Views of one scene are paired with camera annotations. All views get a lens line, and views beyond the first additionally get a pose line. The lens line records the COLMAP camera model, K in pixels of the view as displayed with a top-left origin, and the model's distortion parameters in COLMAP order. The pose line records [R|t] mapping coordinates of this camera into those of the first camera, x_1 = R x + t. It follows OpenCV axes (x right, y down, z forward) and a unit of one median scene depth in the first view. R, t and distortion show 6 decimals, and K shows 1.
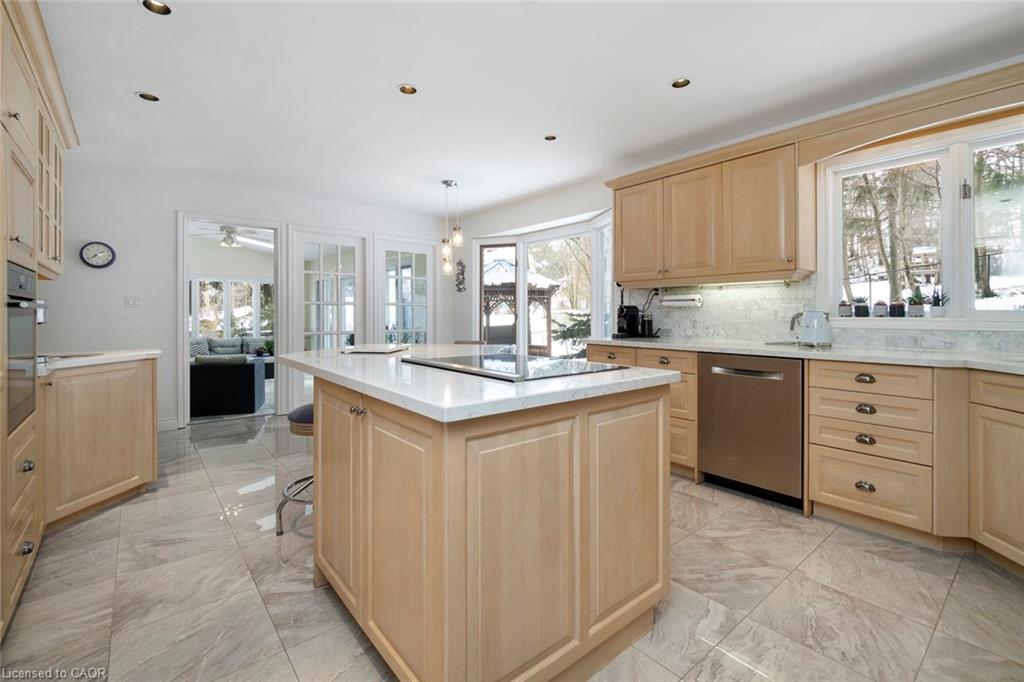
lens RADIAL K [[449.3, 0, 504.8], [0, 449.3, 325.0], [0, 0, 1]] dist [-0.000075, 0.000173]
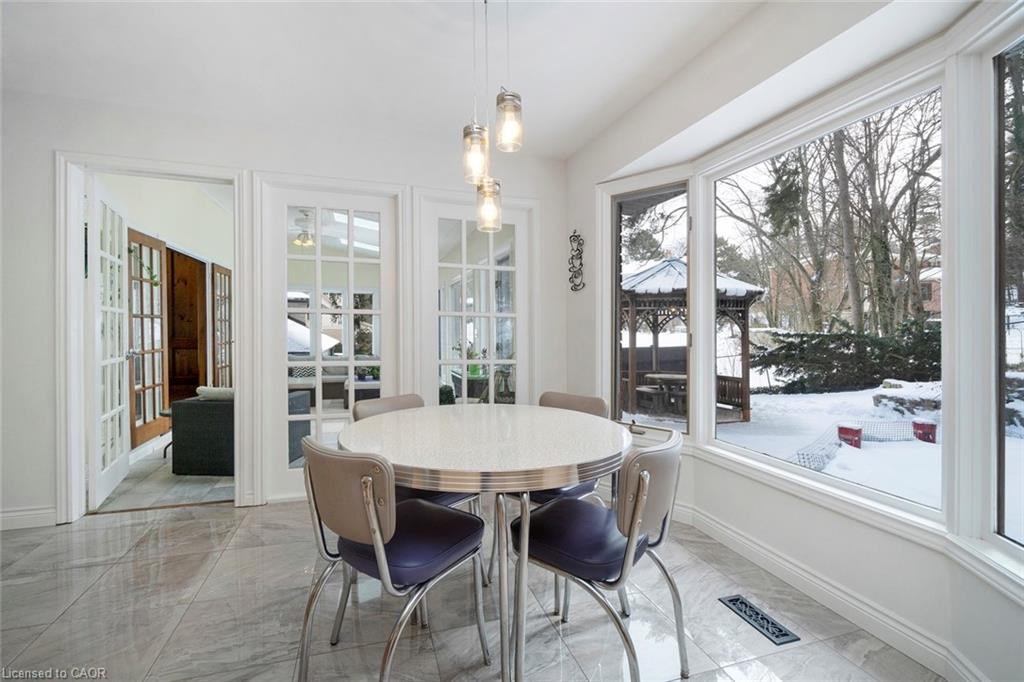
lens RADIAL K [[449.3, 0, 504.8], [0, 449.3, 325.0], [0, 0, 1]] dist [-0.000075, 0.000173]
pose [[0.929181, 0.005666, -0.369582, 0.008883], [-0.019754, 0.999215, -0.034345, -0.006187], [0.369097, 0.039213, 0.928563, 0.216626]]
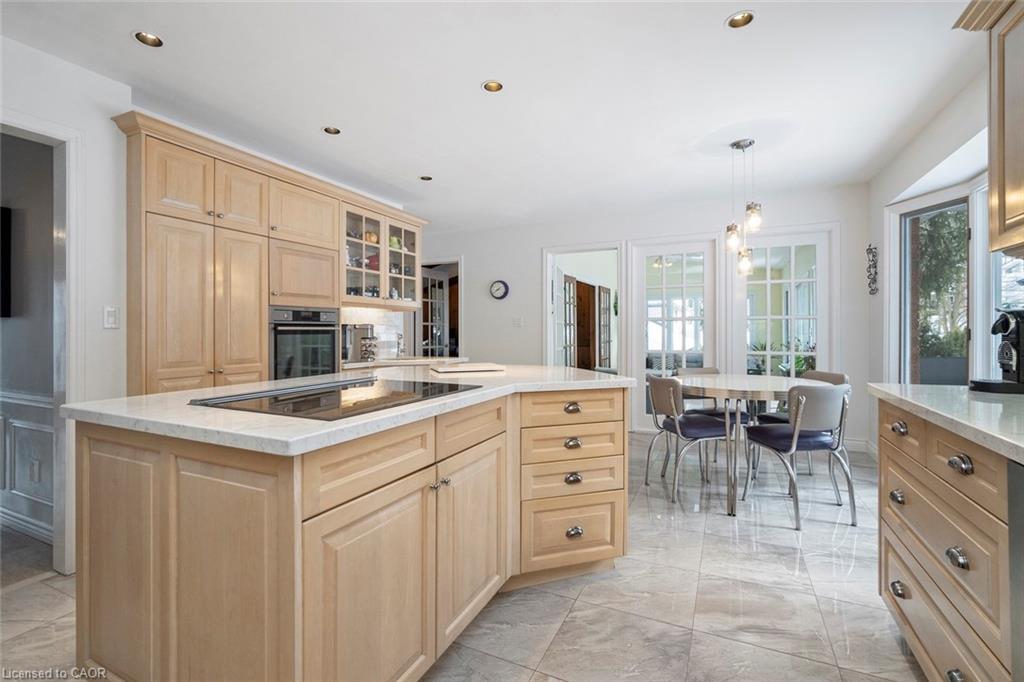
lens RADIAL K [[455.3, 0, 509.9], [0, 455.3, 371.3], [0, 0, 1]] dist [0.000067, 0.000010]
pose [[0.428063, 0.078183, -0.900361, 0.123043], [-0.015454, 0.996739, 0.079204, -0.004215], [0.903617, -0.019990, 0.427875, 0.117934]]
